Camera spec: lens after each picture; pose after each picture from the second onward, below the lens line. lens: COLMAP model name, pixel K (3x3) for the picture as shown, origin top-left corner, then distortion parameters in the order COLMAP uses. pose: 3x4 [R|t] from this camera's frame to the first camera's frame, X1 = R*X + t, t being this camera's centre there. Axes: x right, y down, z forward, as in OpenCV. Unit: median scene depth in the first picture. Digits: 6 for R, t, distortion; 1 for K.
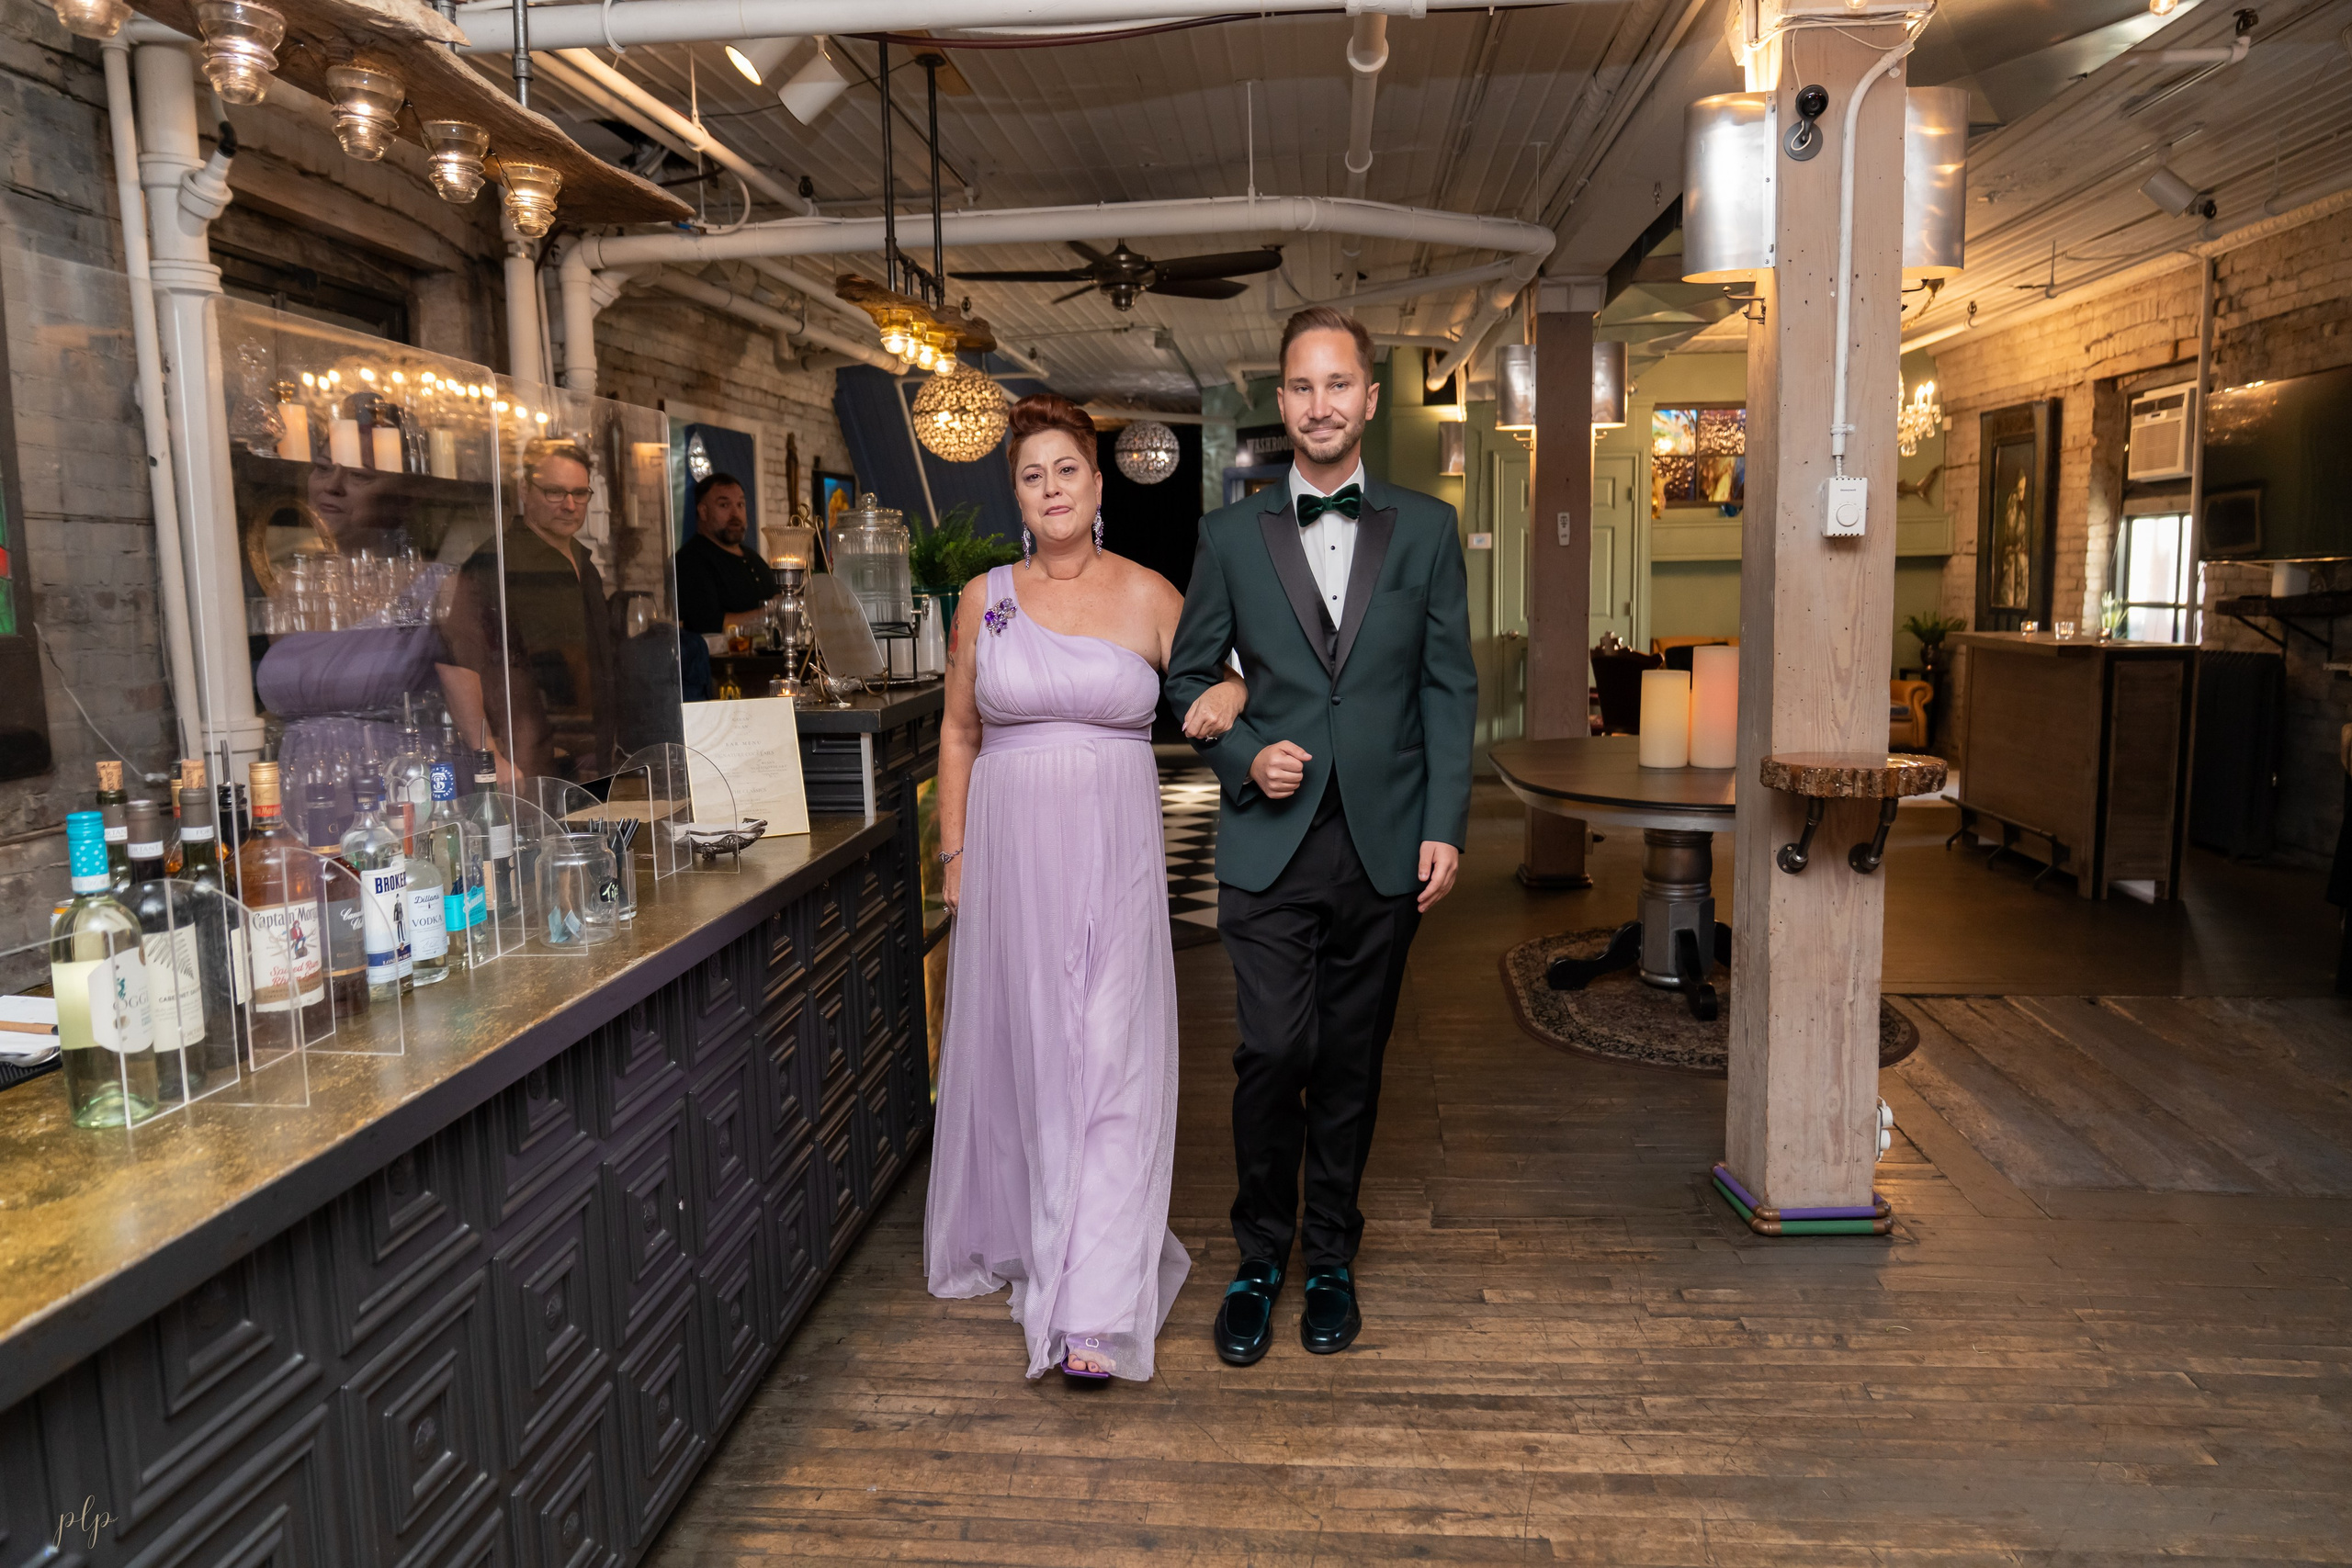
lens RADIAL K [[1598.7, 0, 1167.5], [0, 1598.7, 789.9], [0, 0, 1]] dist [-0.041257, 0.017004]
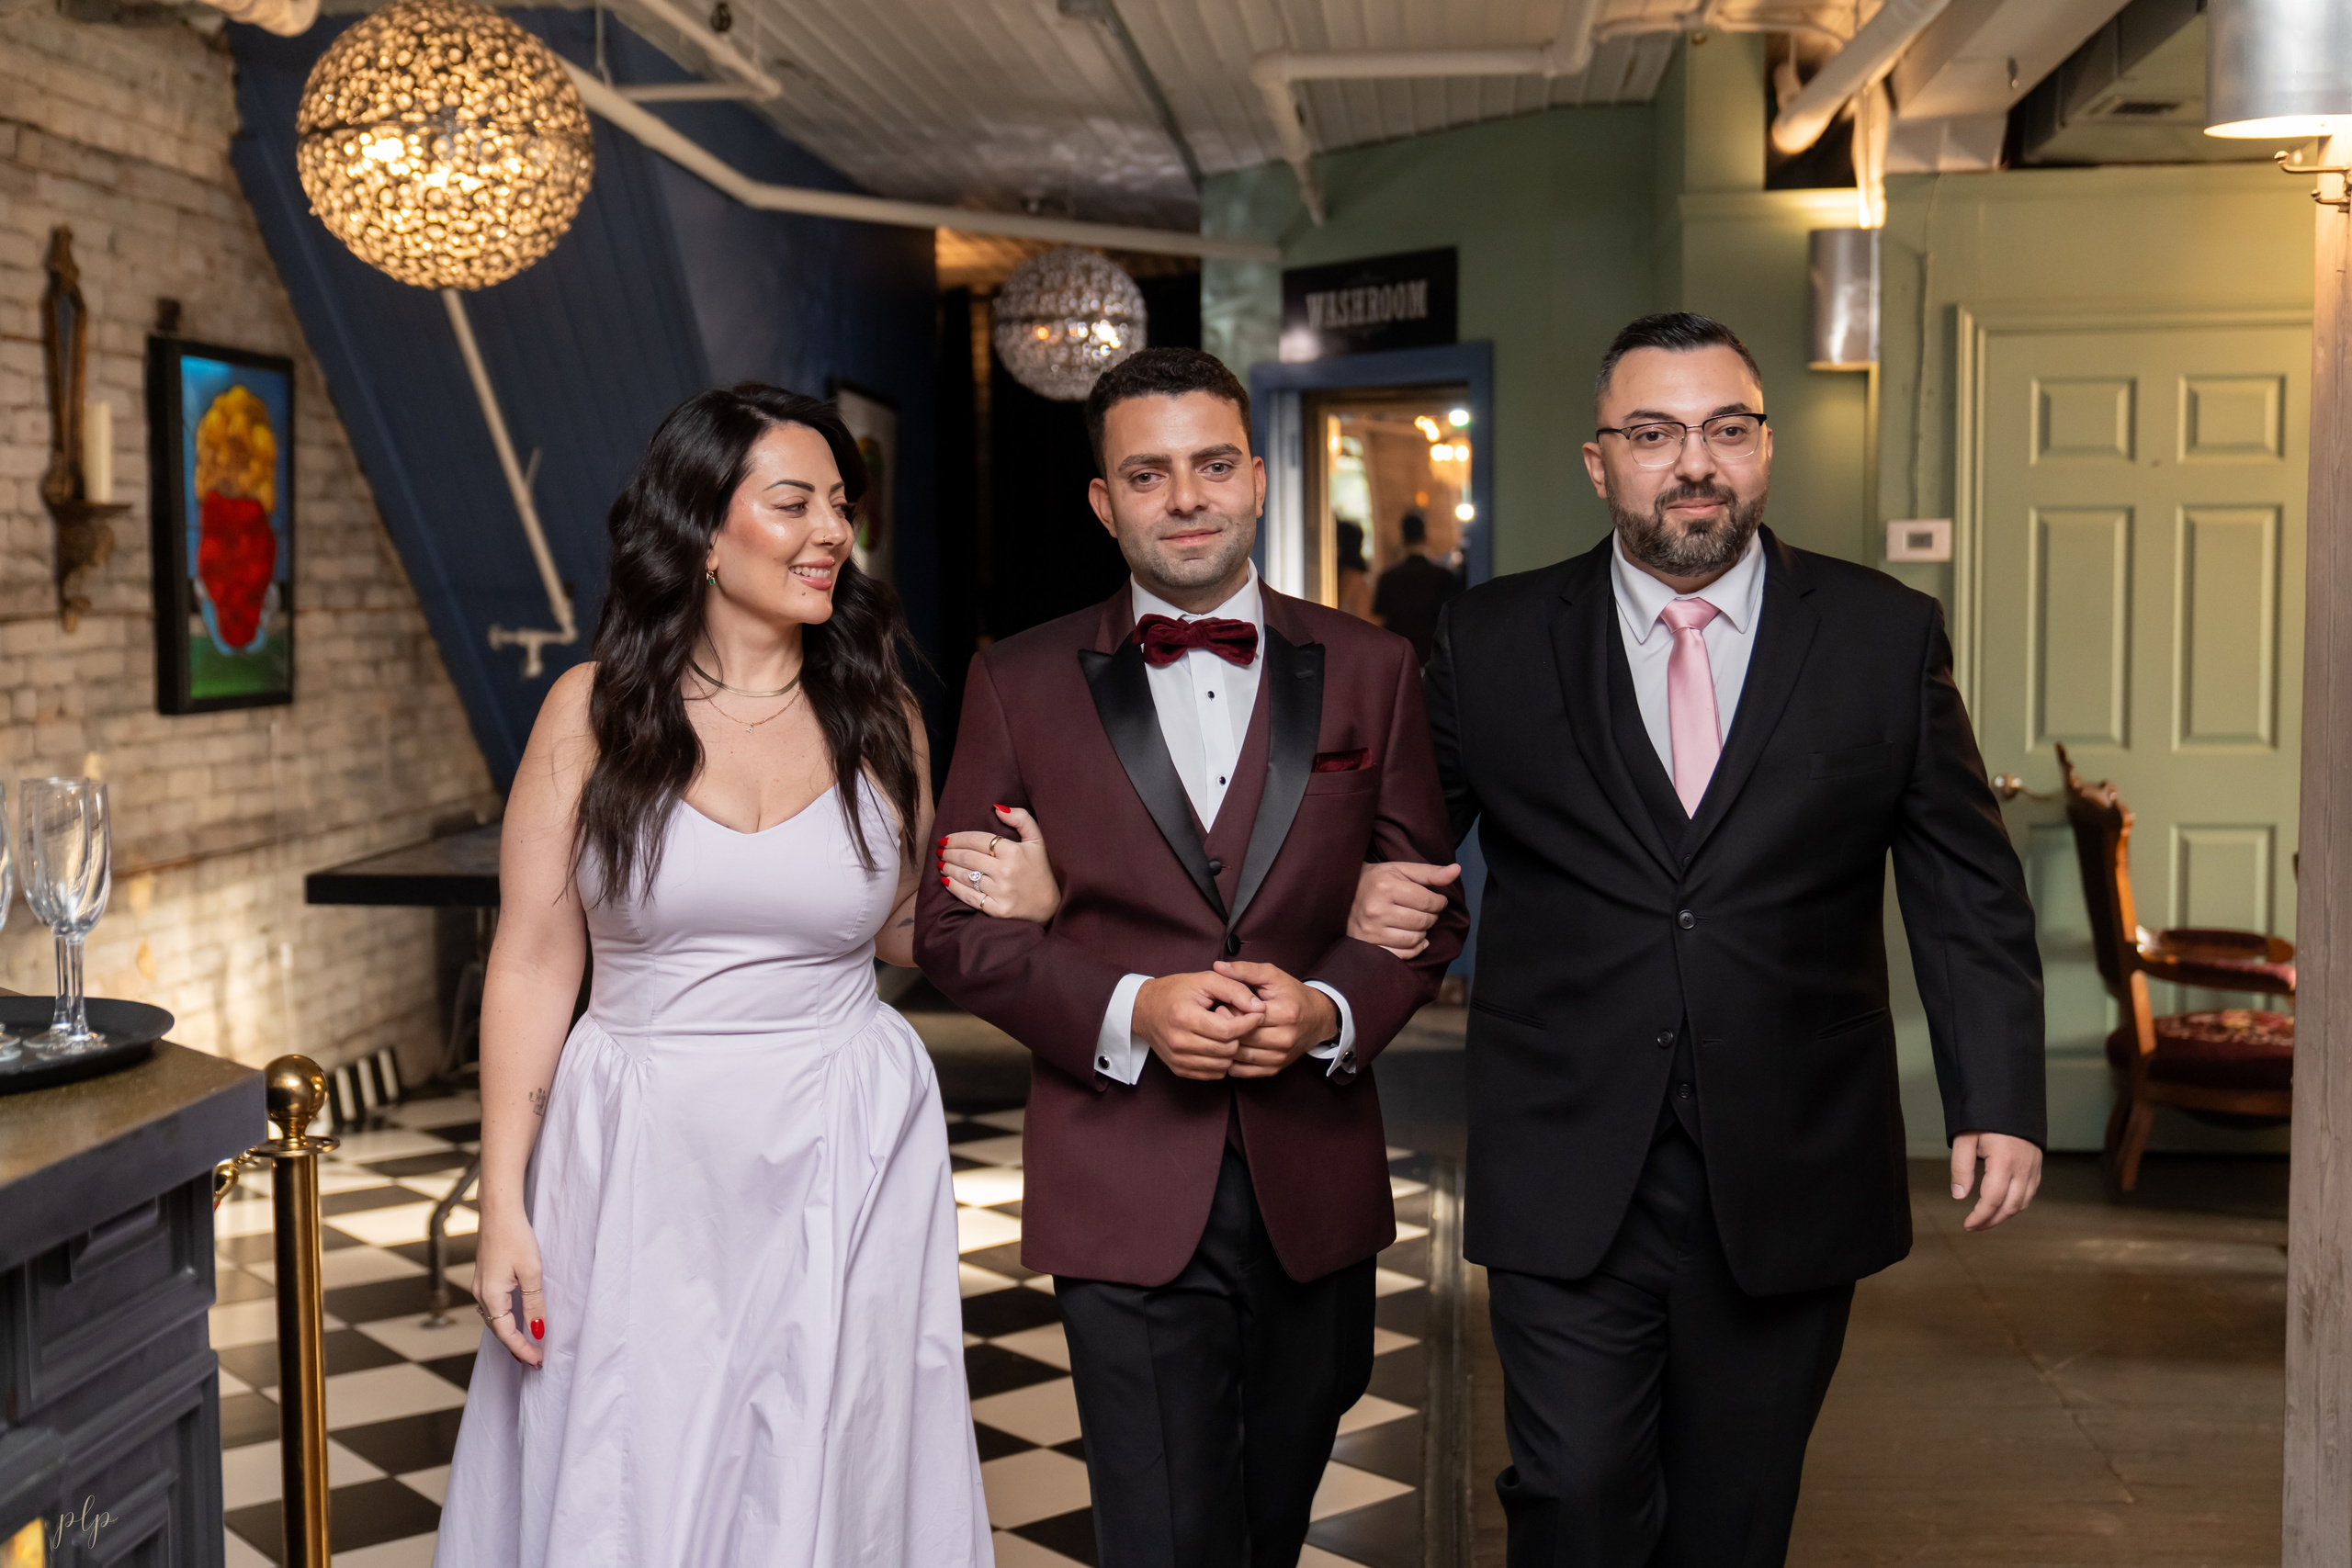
lens RADIAL K [[2736.8, 0, 1173.6], [0, 2736.8, 794.1], [0, 0, 1]] dist [0.008267, 0.000000]
pose [[0.999953, 0.009556, 0.001442, 0.021529], [-0.009448, 0.998002, -0.062467, -0.064118], [-0.002036, 0.062450, 0.998046, 0.423451]]
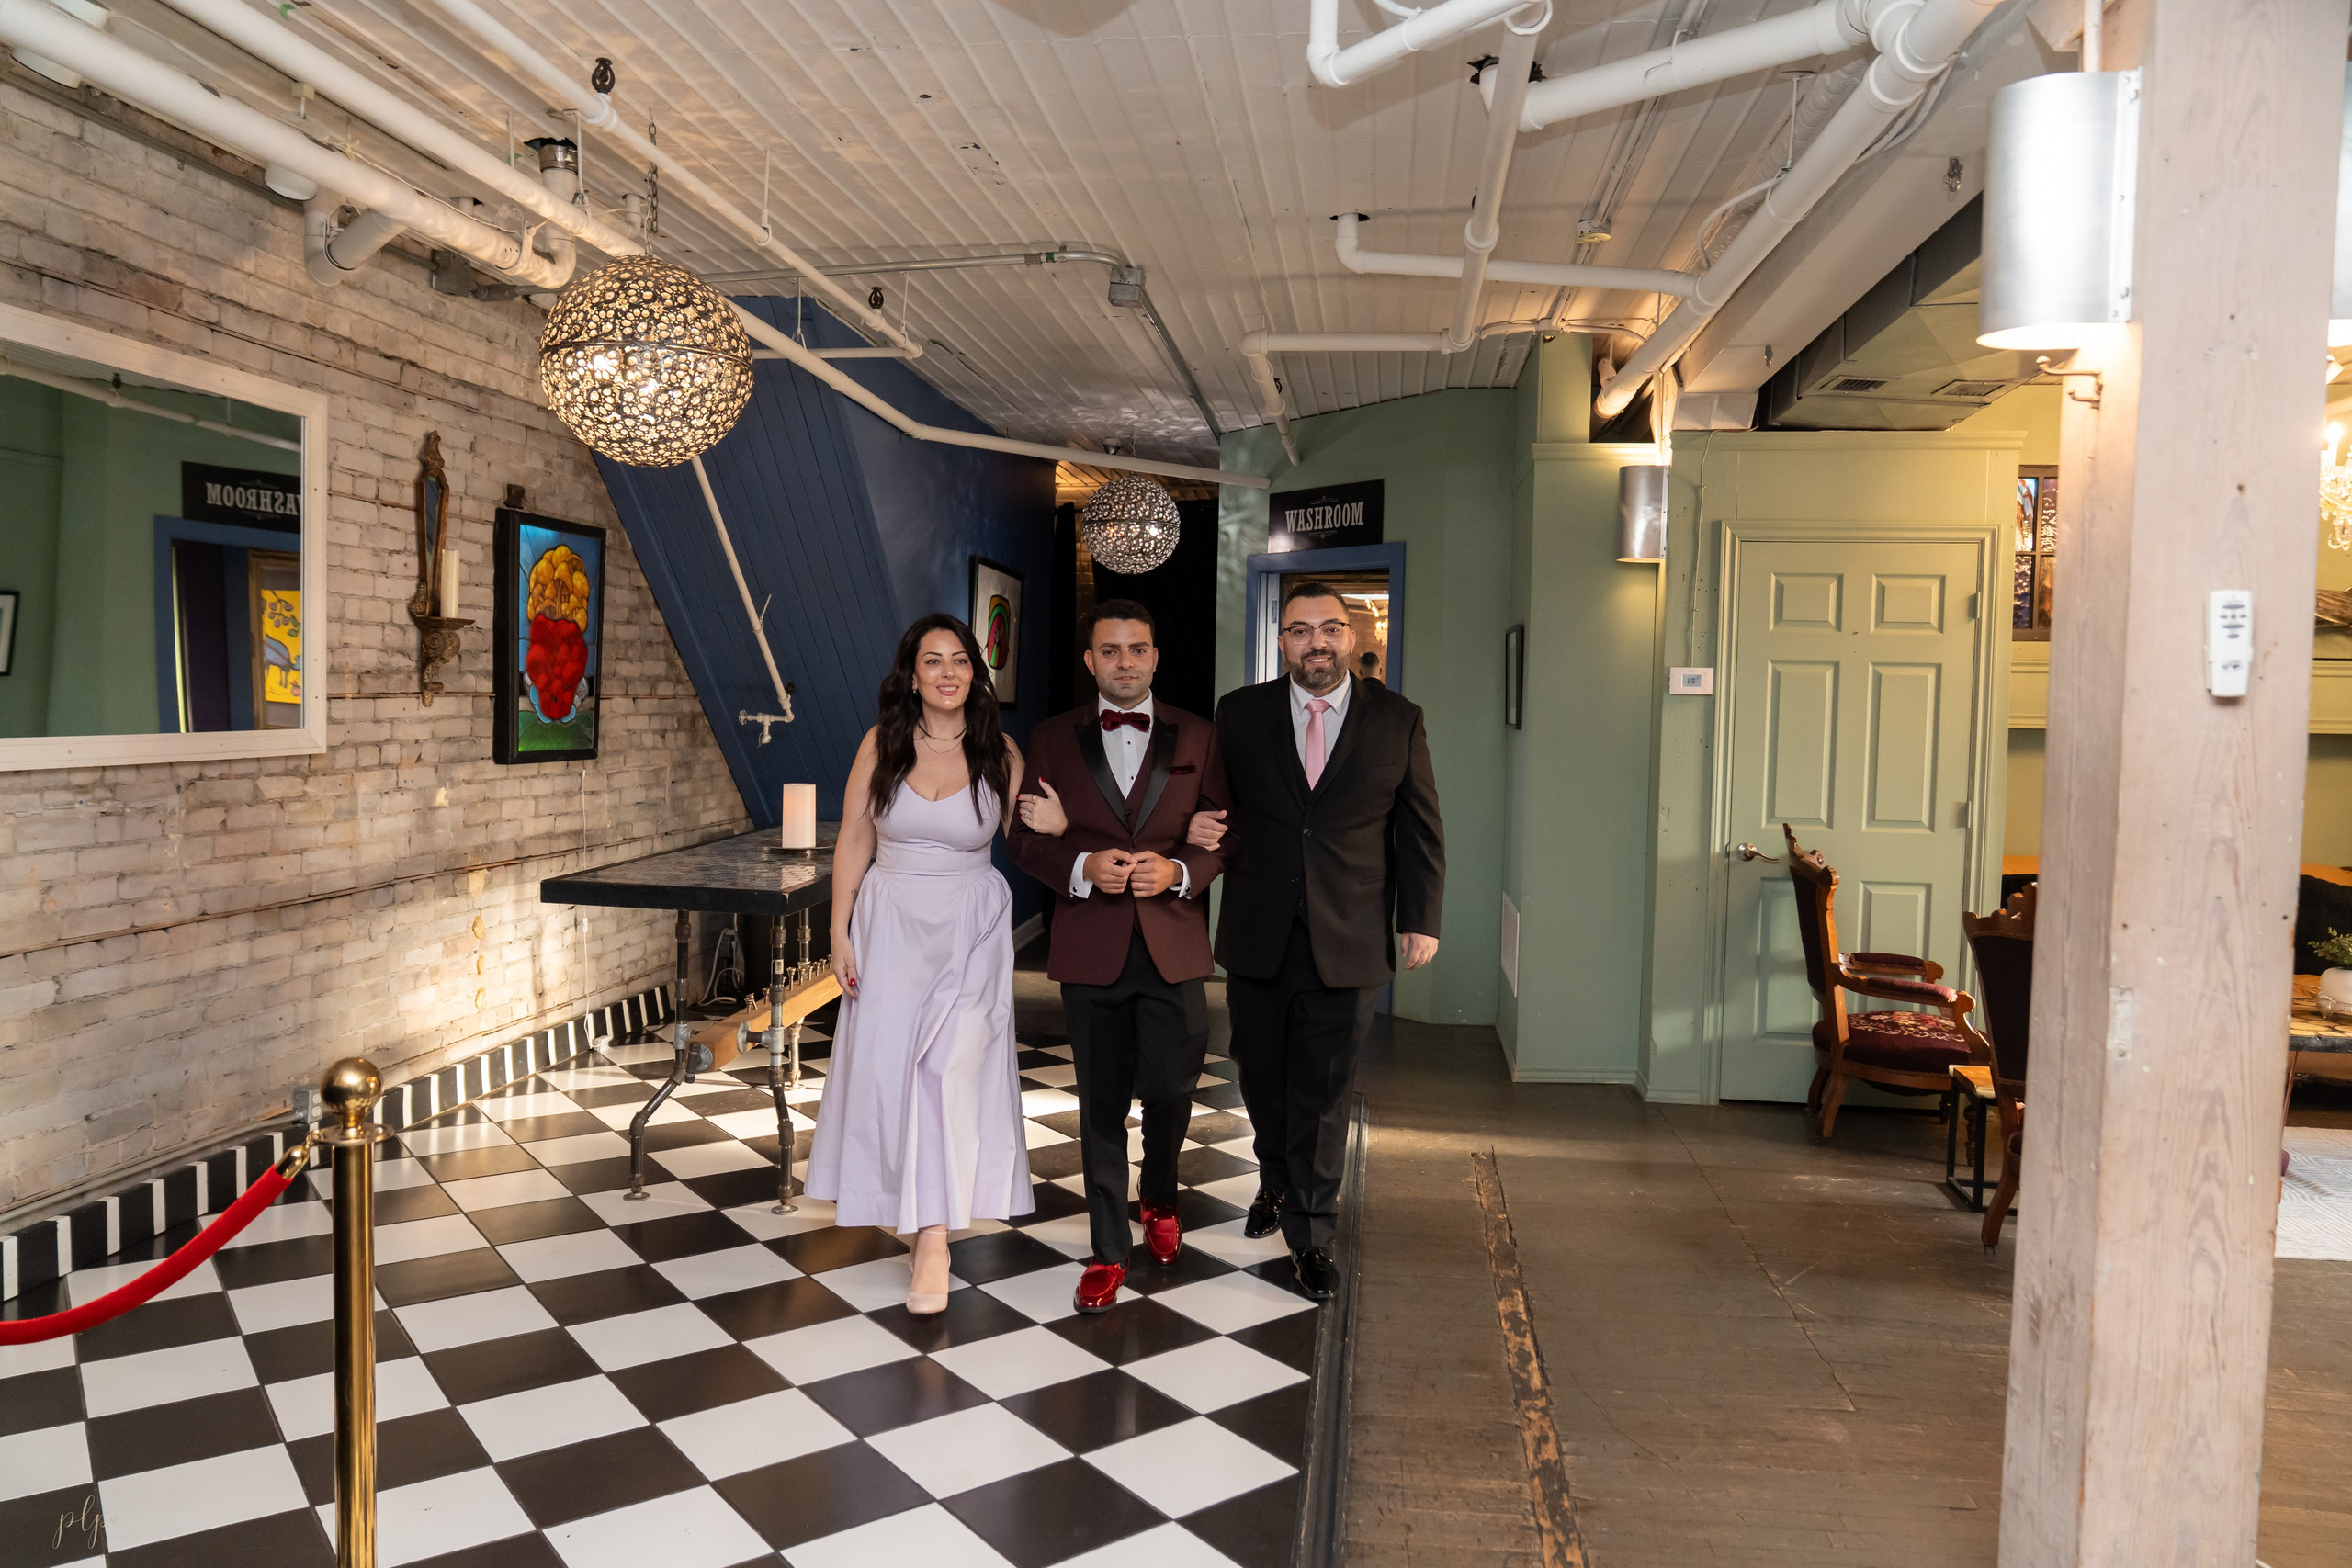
lens RADIAL K [[1598.7, 0, 1174.6], [0, 1598.7, 785.8], [0, 0, 1]] dist [-0.041257, 0.017004]
pose [[0.998754, 0.041059, -0.028365, 0.040291], [-0.043311, 0.995527, -0.083962, -0.078499], [0.024791, 0.085086, 0.996065, 0.535849]]
